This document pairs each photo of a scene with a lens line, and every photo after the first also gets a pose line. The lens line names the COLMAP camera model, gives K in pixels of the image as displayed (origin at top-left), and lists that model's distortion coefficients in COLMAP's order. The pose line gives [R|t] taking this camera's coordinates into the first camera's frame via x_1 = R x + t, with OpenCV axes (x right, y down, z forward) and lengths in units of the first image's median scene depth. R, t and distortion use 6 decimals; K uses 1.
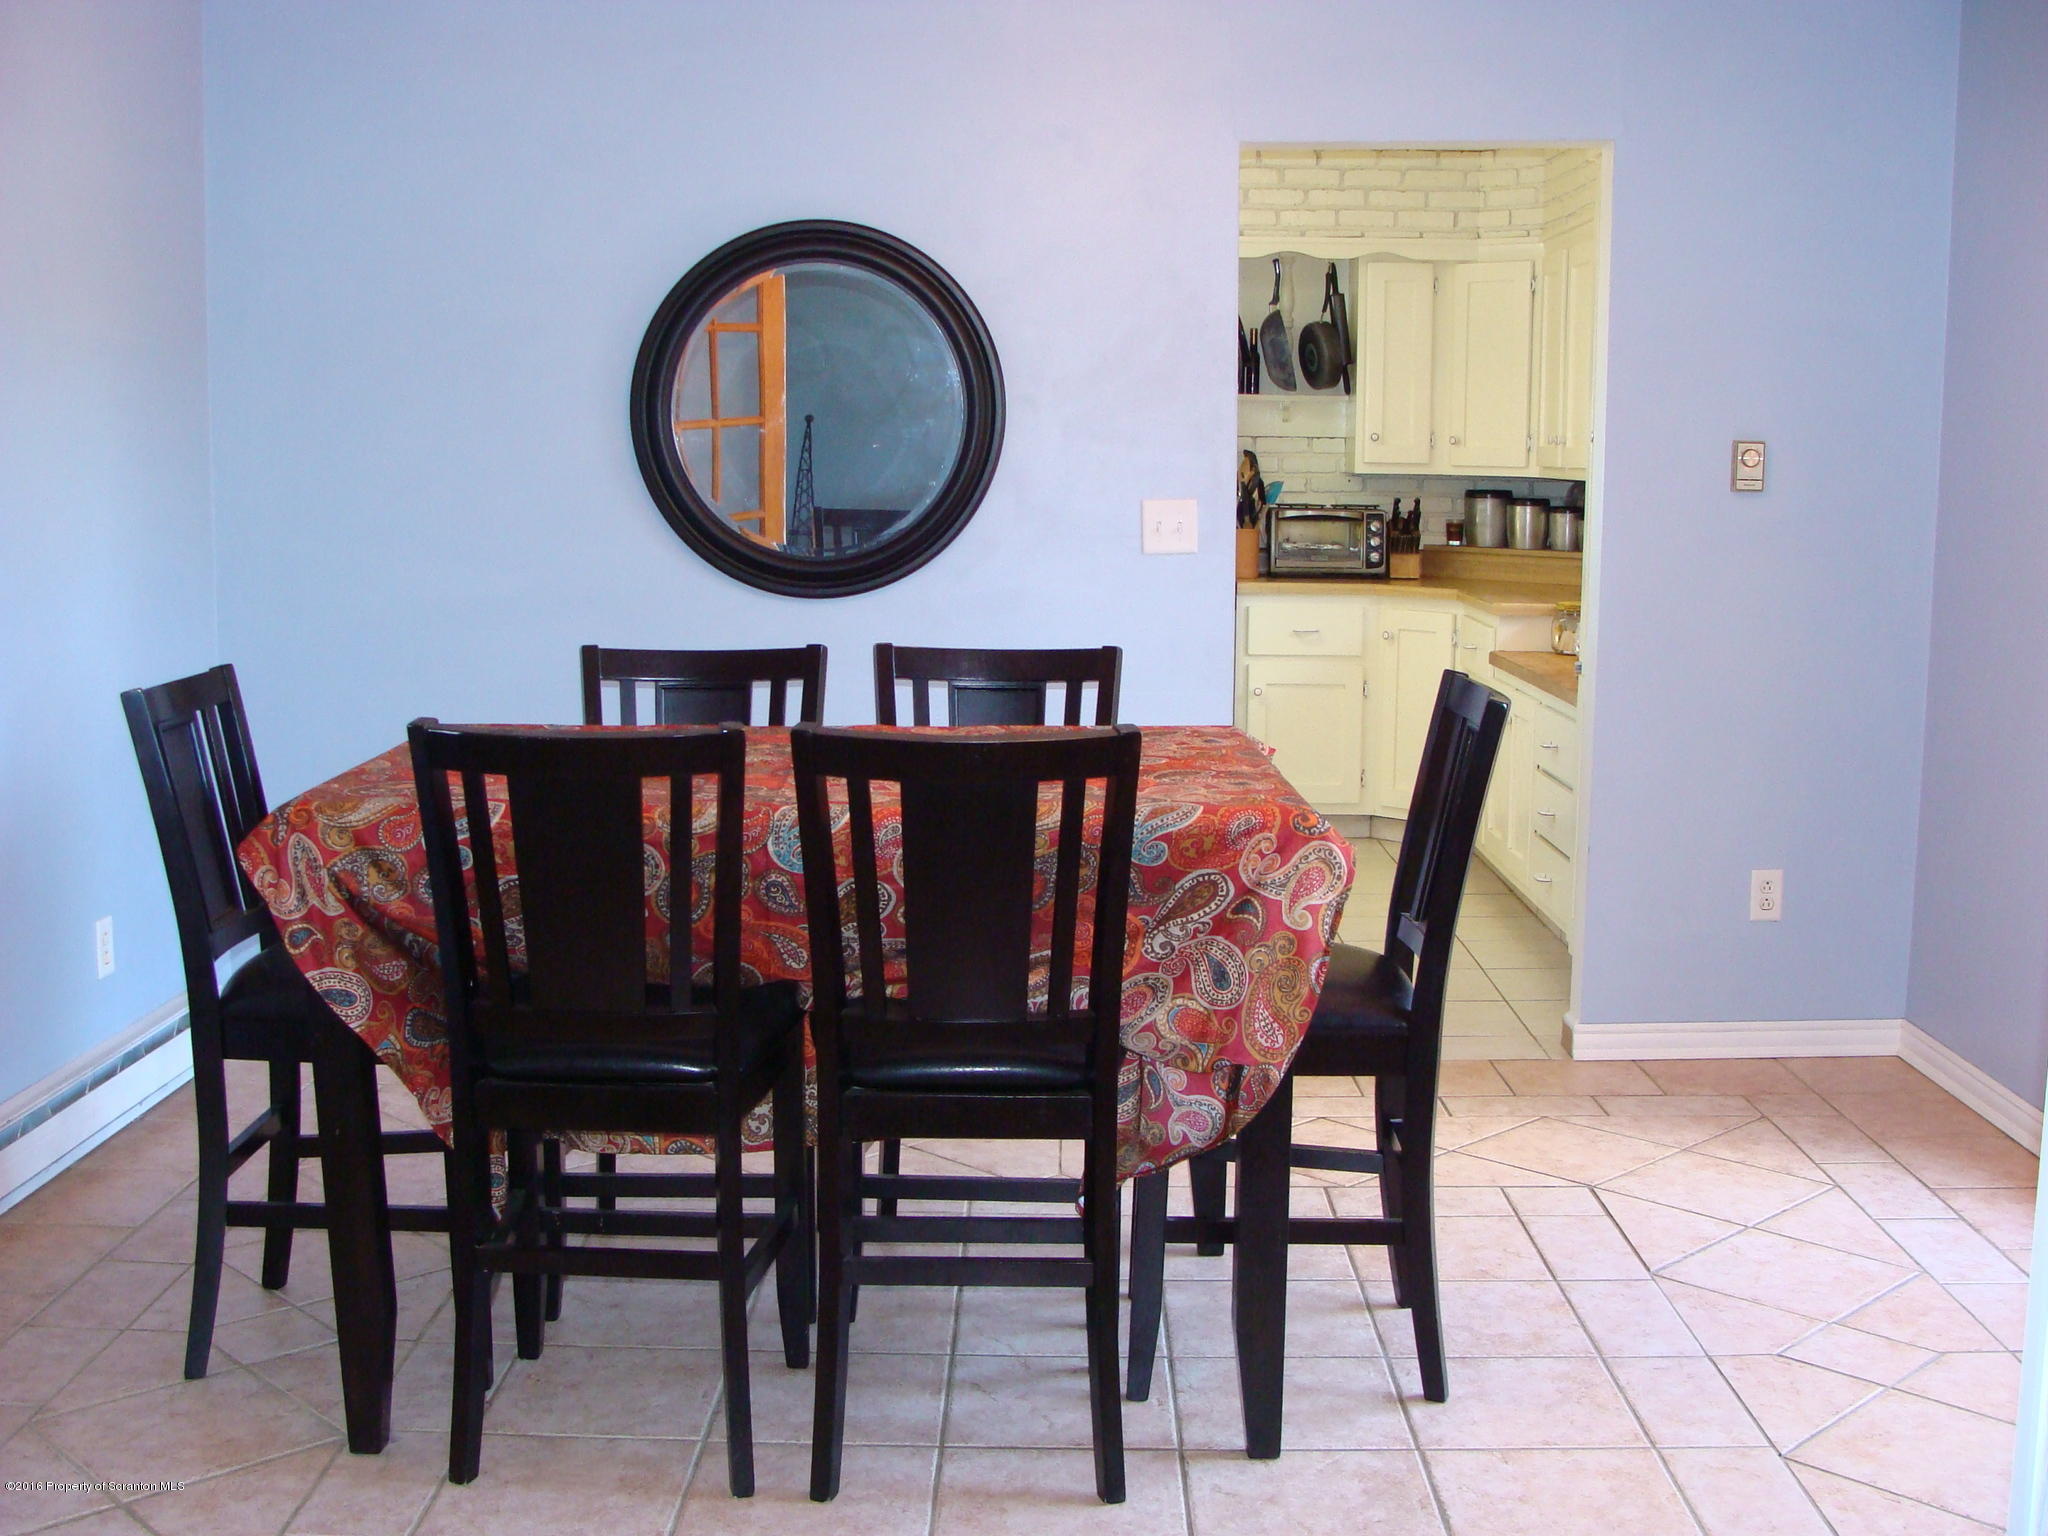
lens RADIAL K [[2290.1, 0, 1044.2], [0, 2290.1, 779.0], [0, 0, 1]] dist [-0.126944, 0.000000]
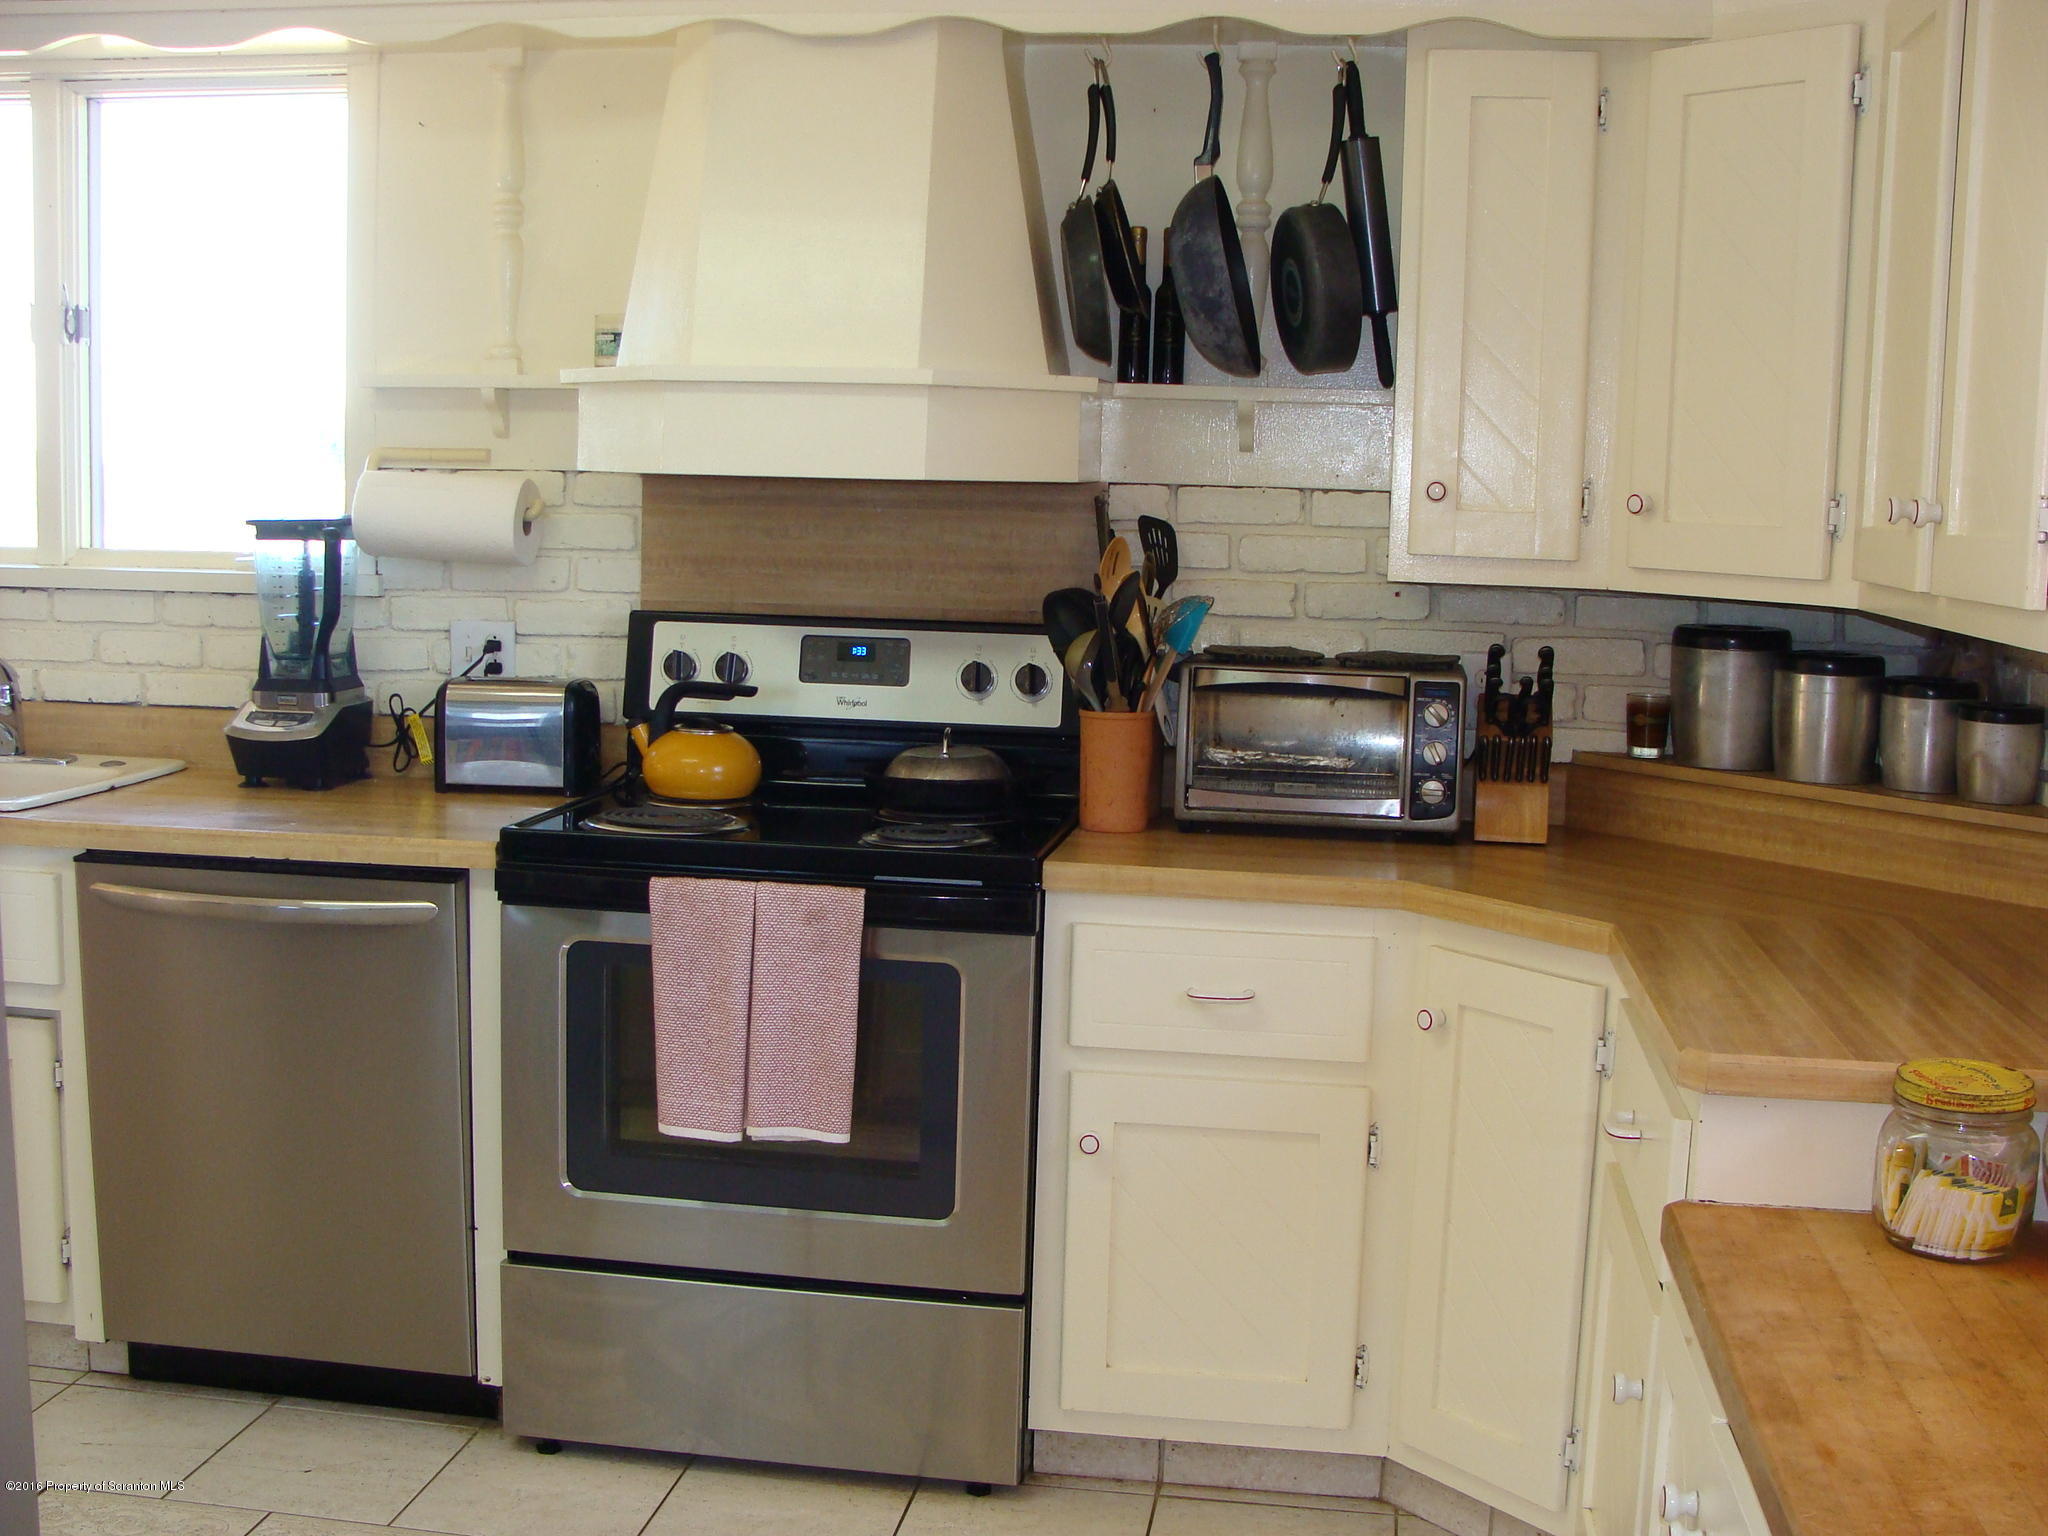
lens RADIAL K [[2290.1, 0, 1049.2], [0, 2290.1, 813.5], [0, 0, 1]] dist [-0.126944, 0.000000]
pose [[0.991033, 0.038465, -0.127957, 0.214904], [-0.038904, 0.999243, -0.000927, -0.149884], [0.127825, 0.005897, 0.991779, 0.984121]]
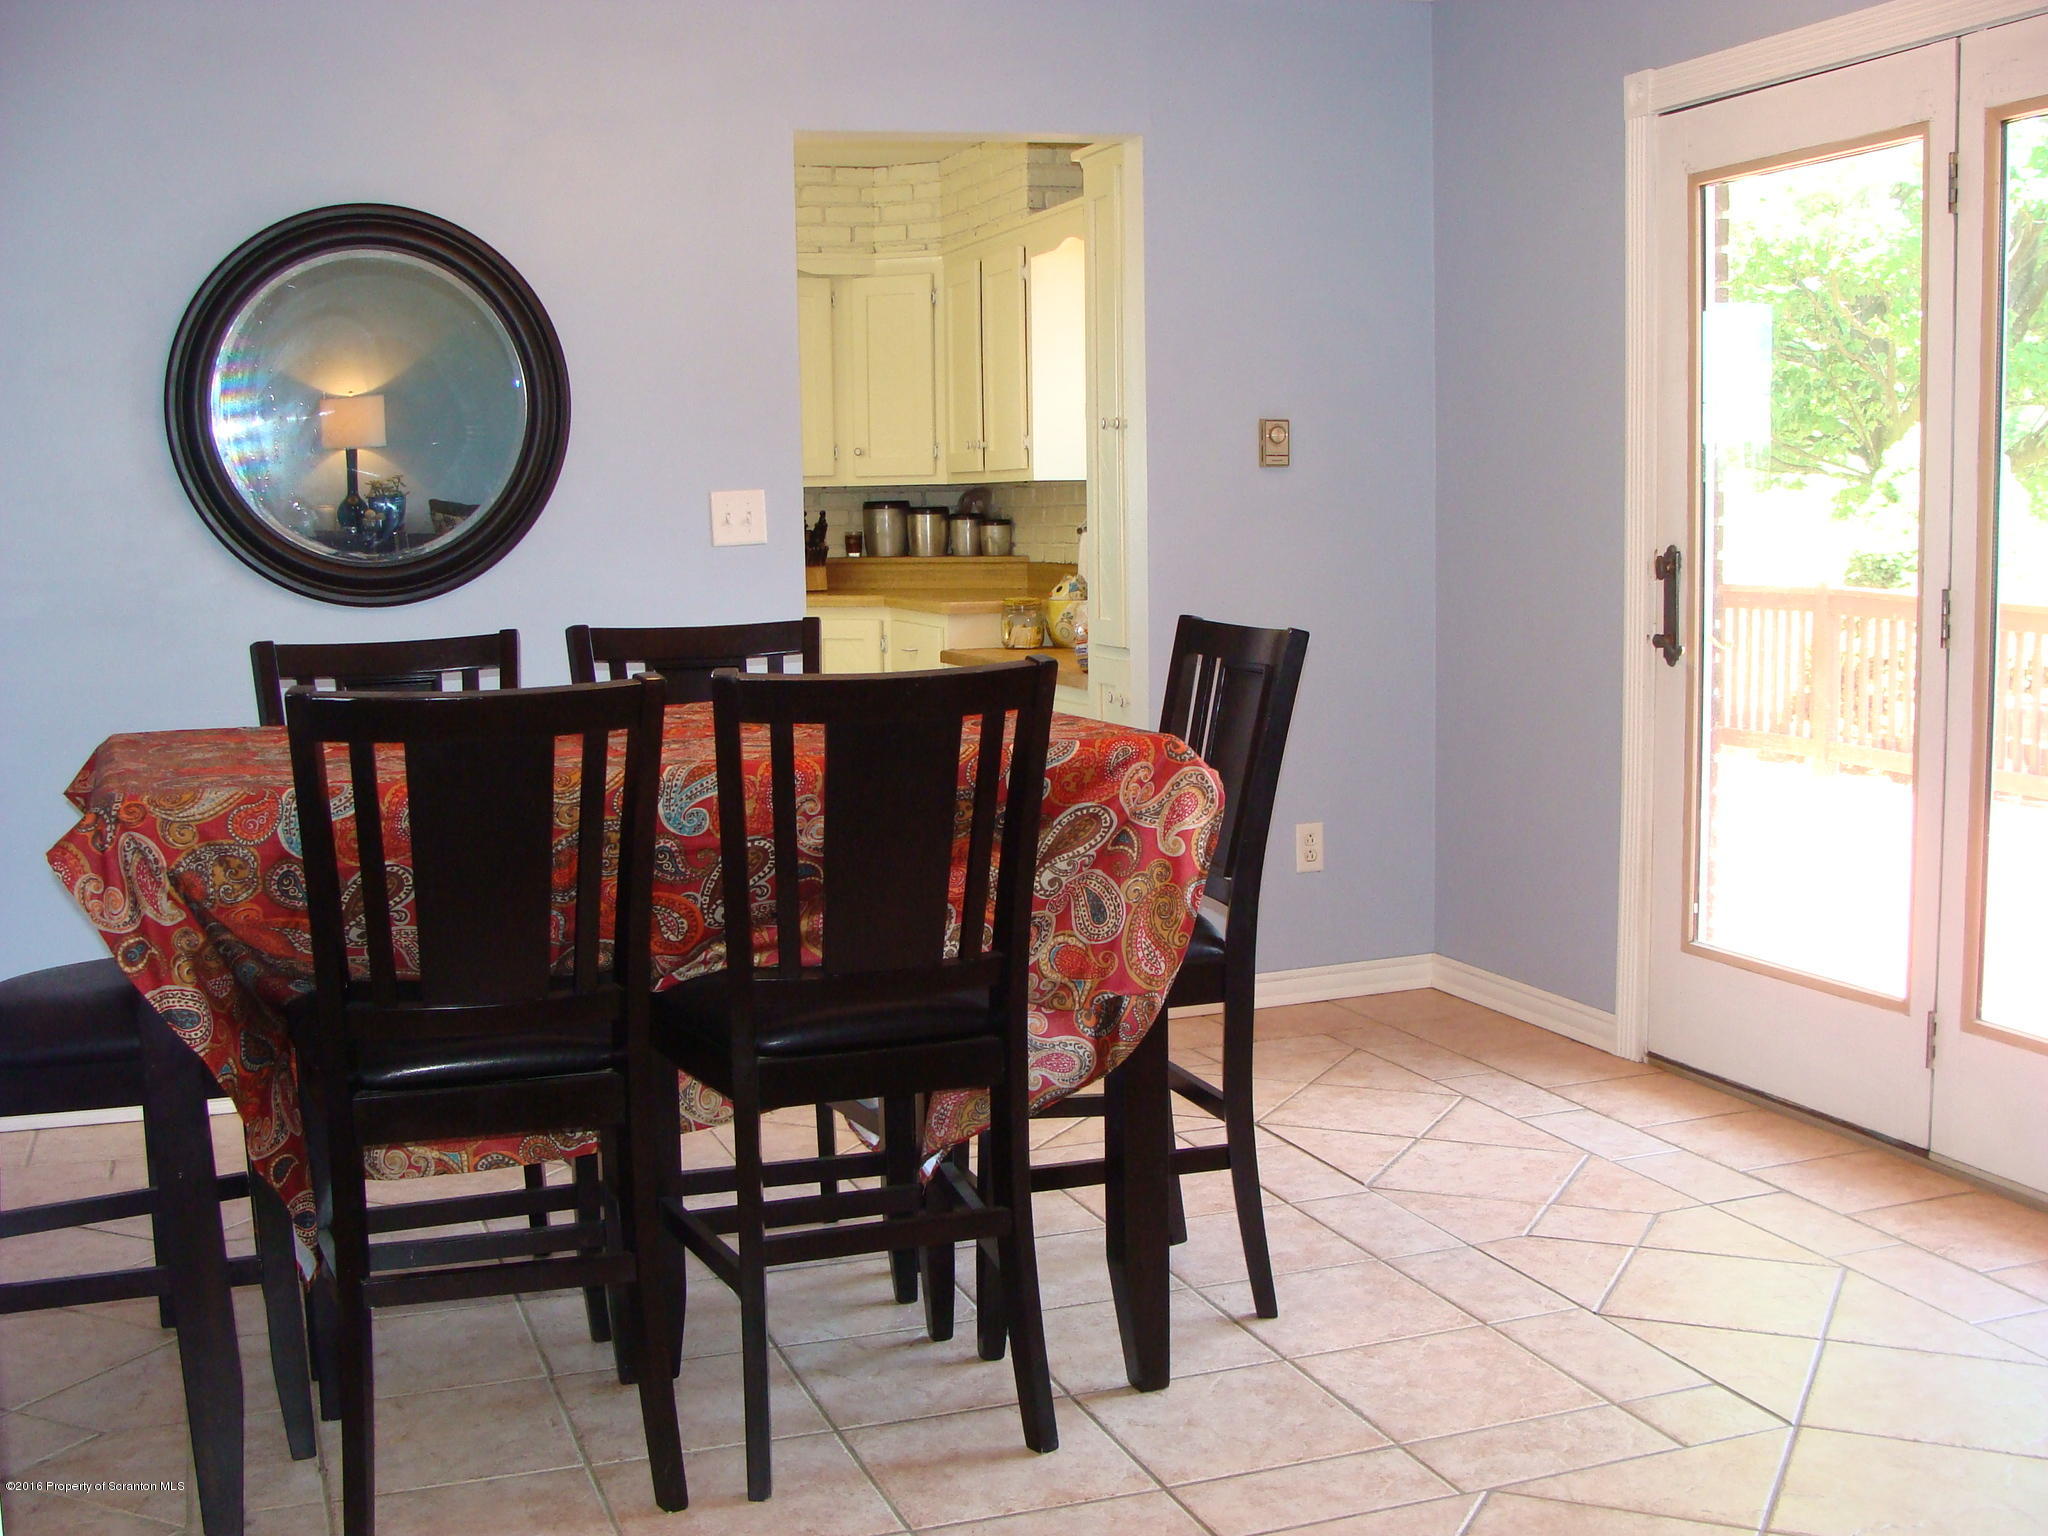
lens RADIAL K [[2290.1, 0, 1032.2], [0, 2290.1, 773.6], [0, 0, 1]] dist [-0.126944, 0.000000]
pose [[0.935519, -0.065990, 0.347058, -0.179060], [0.075561, 0.997041, -0.014103, 0.023455], [-0.345100, 0.039418, 0.937738, 0.039327]]
